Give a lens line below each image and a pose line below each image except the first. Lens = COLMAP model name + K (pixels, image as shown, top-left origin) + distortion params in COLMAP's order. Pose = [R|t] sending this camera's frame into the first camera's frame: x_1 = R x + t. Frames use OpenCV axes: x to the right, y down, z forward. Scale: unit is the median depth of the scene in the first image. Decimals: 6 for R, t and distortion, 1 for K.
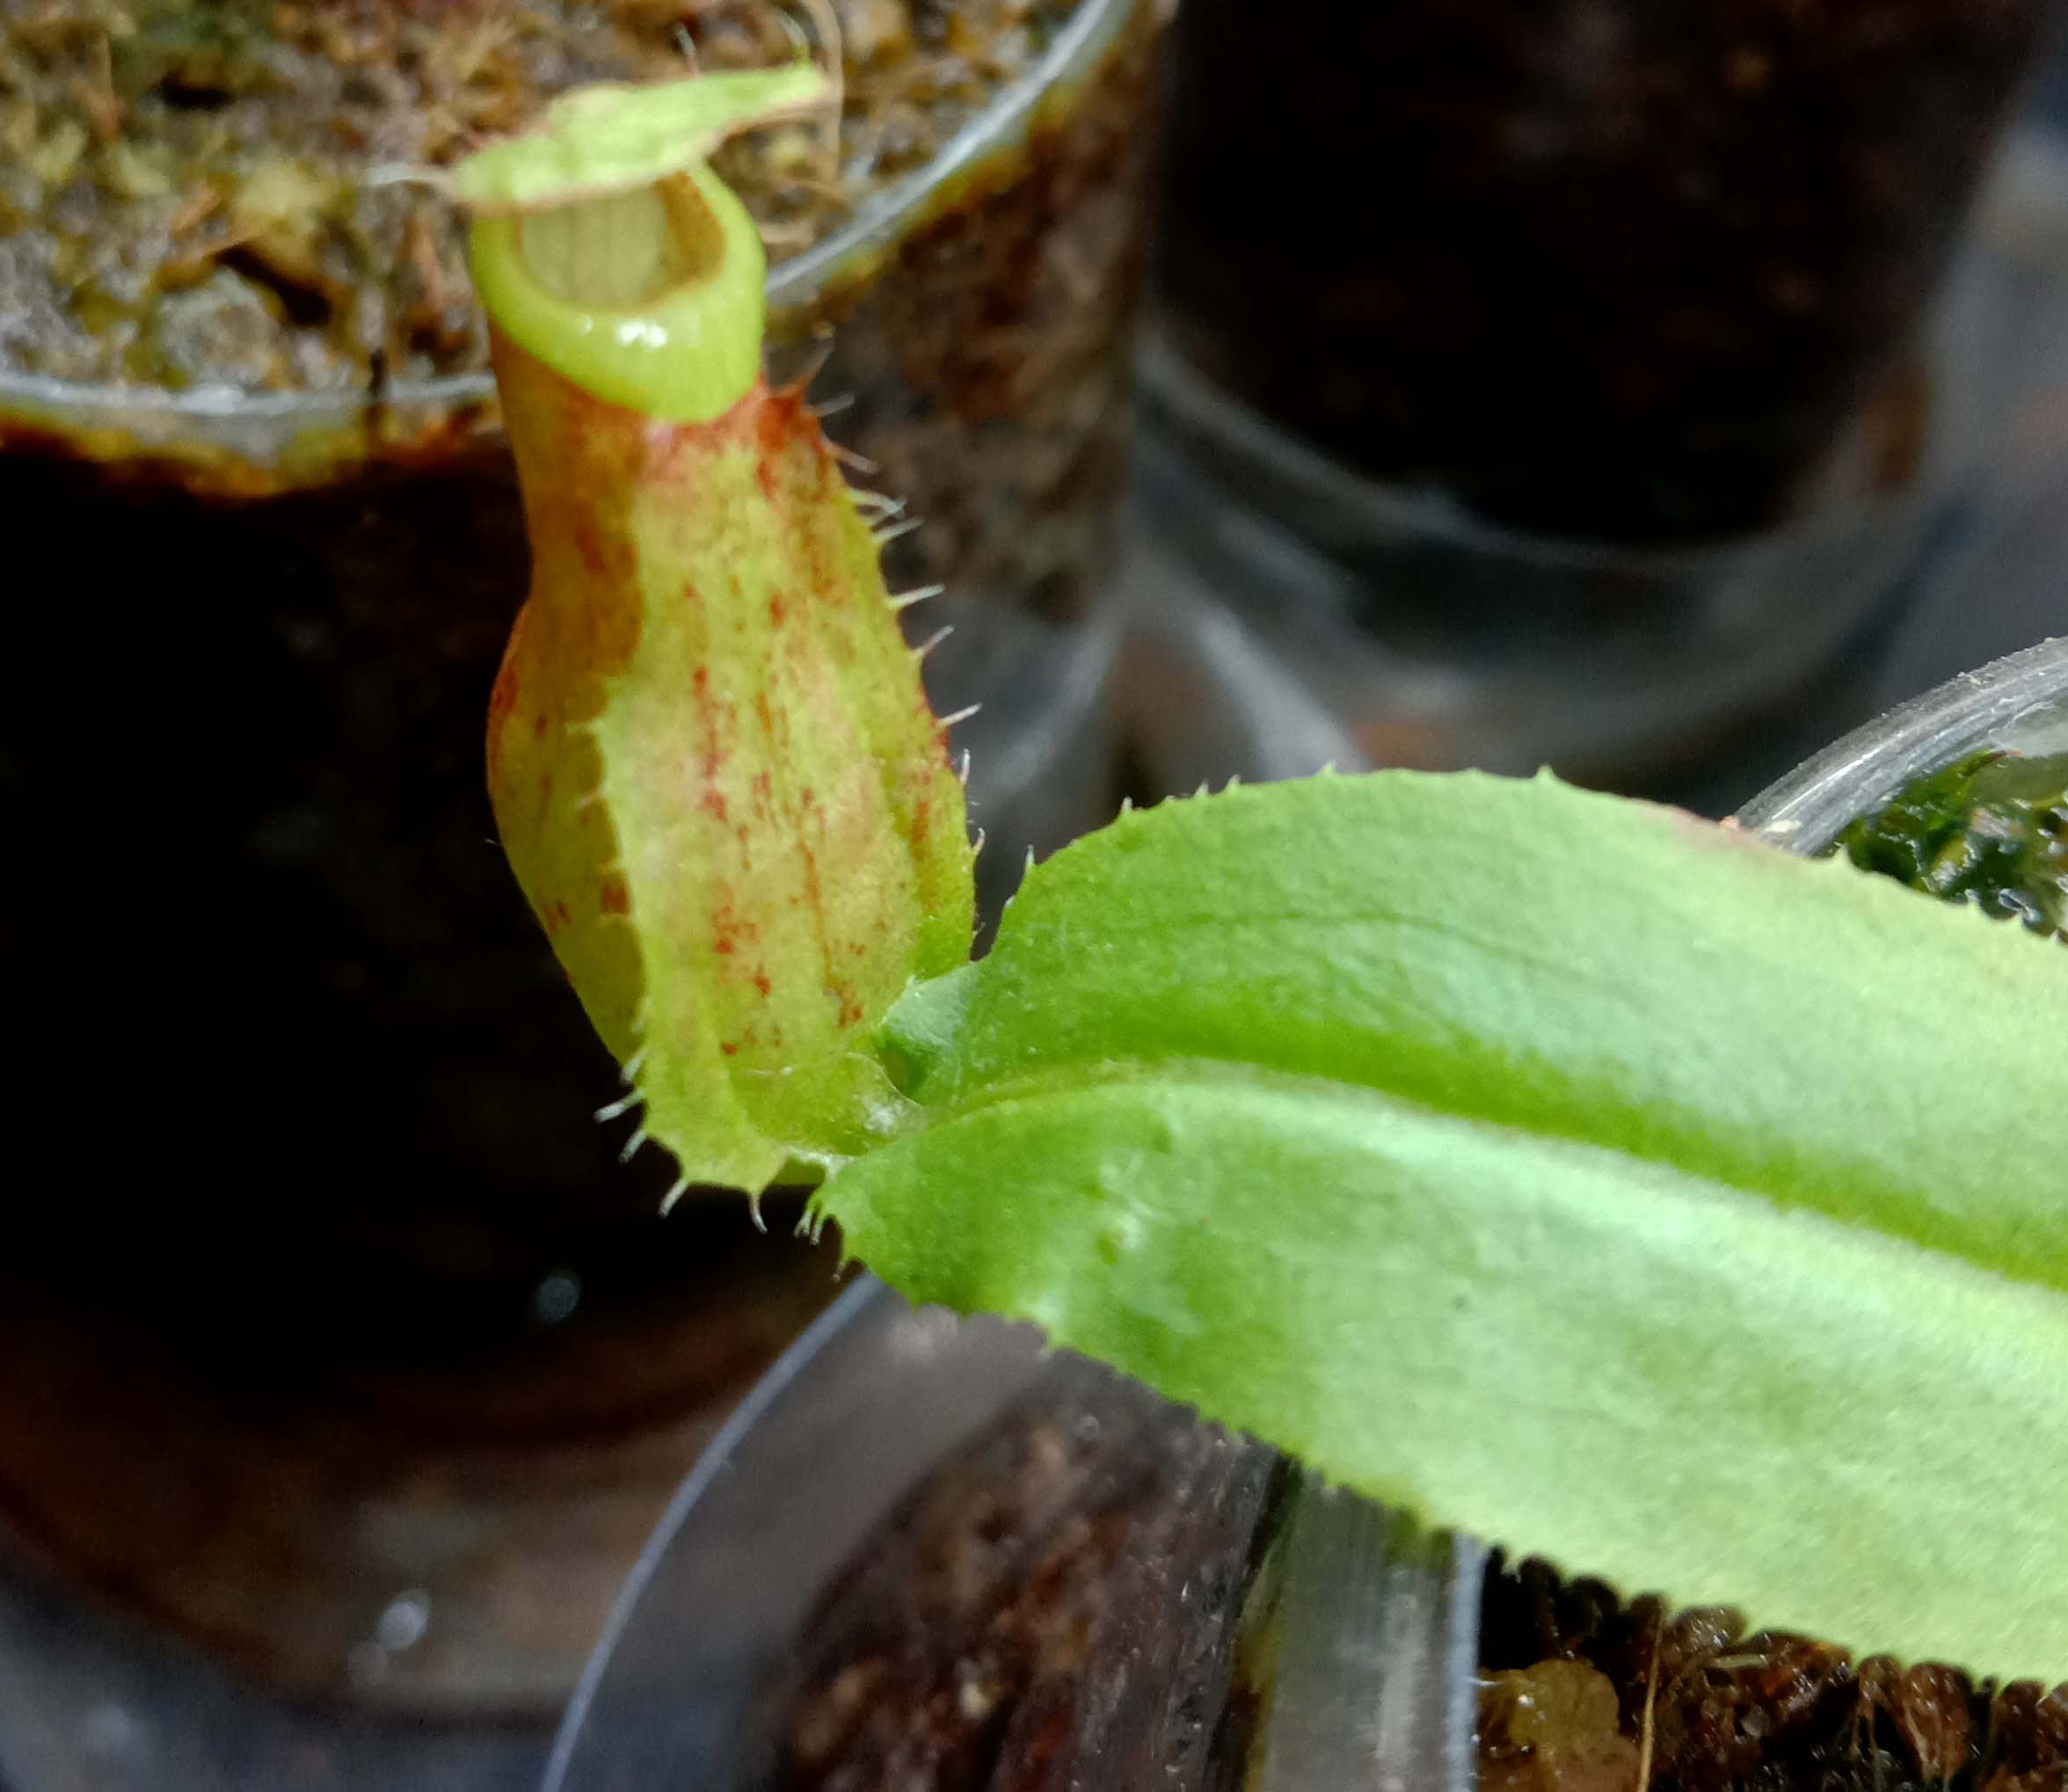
lens RADIAL K [[2948.6, 0, 1035.6], [0, 2948.6, 889.8], [0, 0, 1]] dist [0.000728, 0.000000]
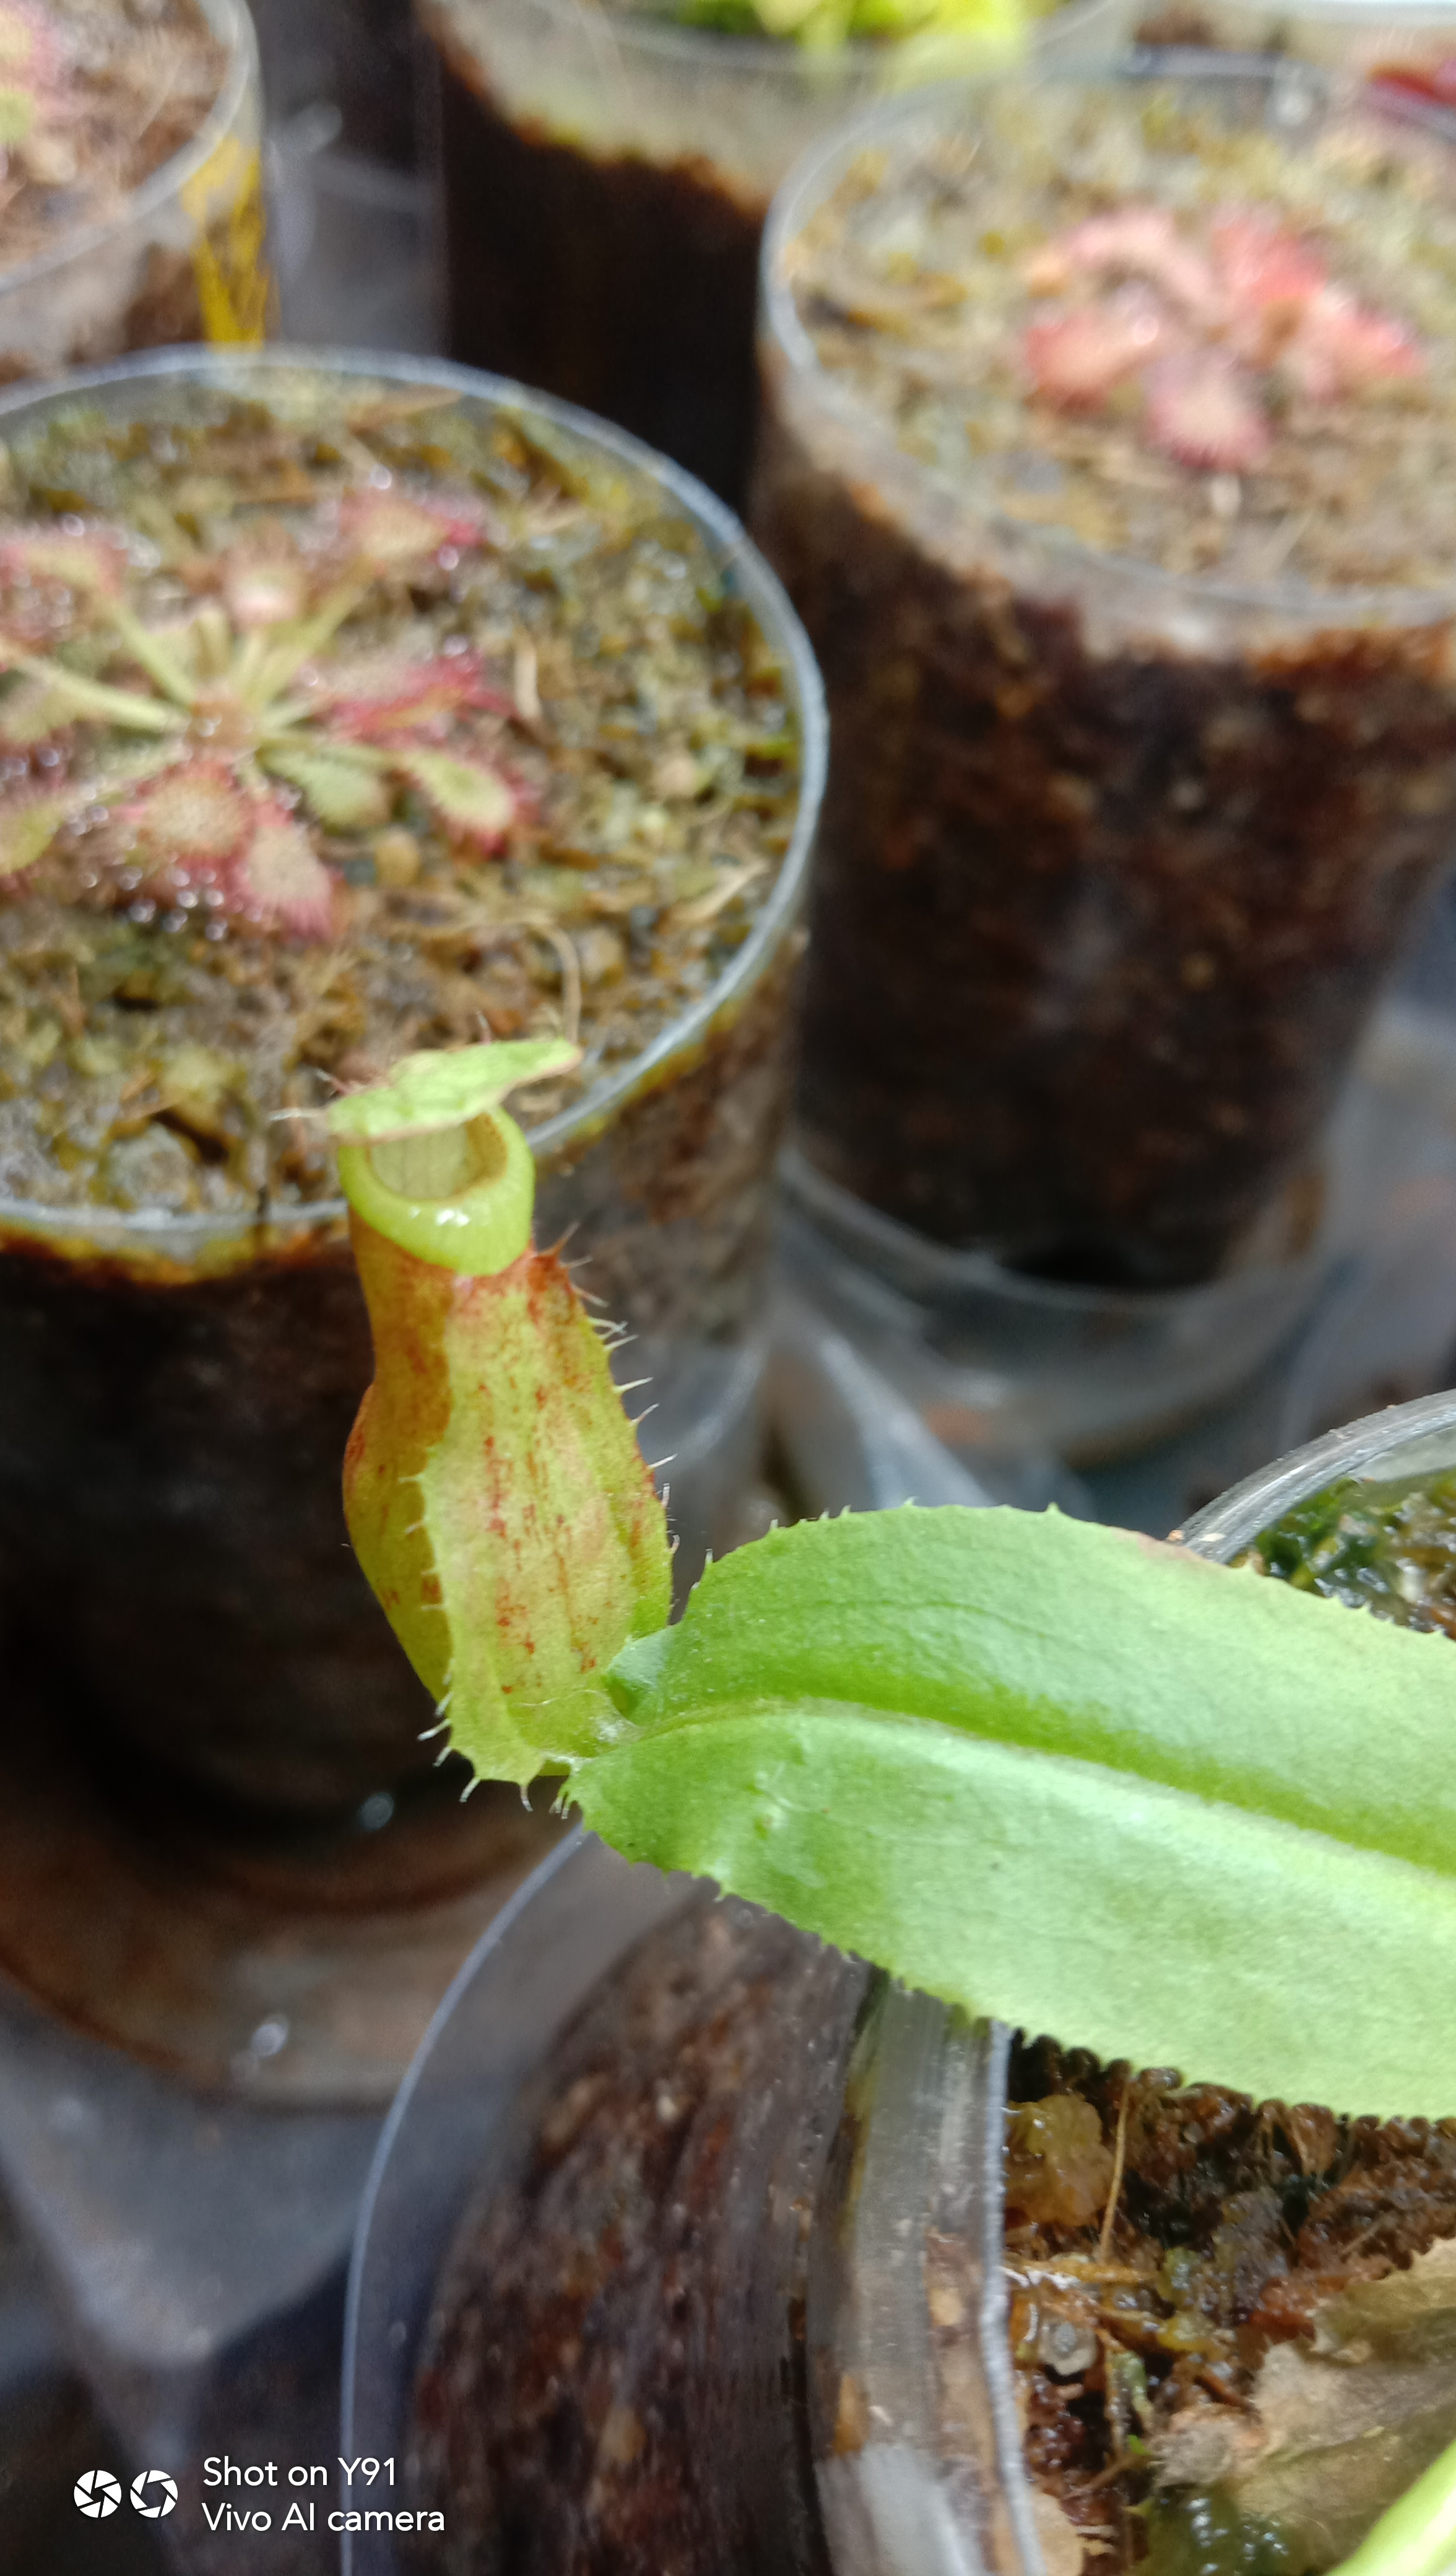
lens RADIAL K [[2302.5, 0, 724.4], [0, 2302.5, 1296.0], [0, 0, 1]] dist [-0.004529, -0.002479]
pose [[0.999875, 0.002485, 0.015611, -0.012552], [-0.002459, 0.999996, -0.001684, -0.140777], [-0.015615, 0.001646, 0.999877, -0.163431]]
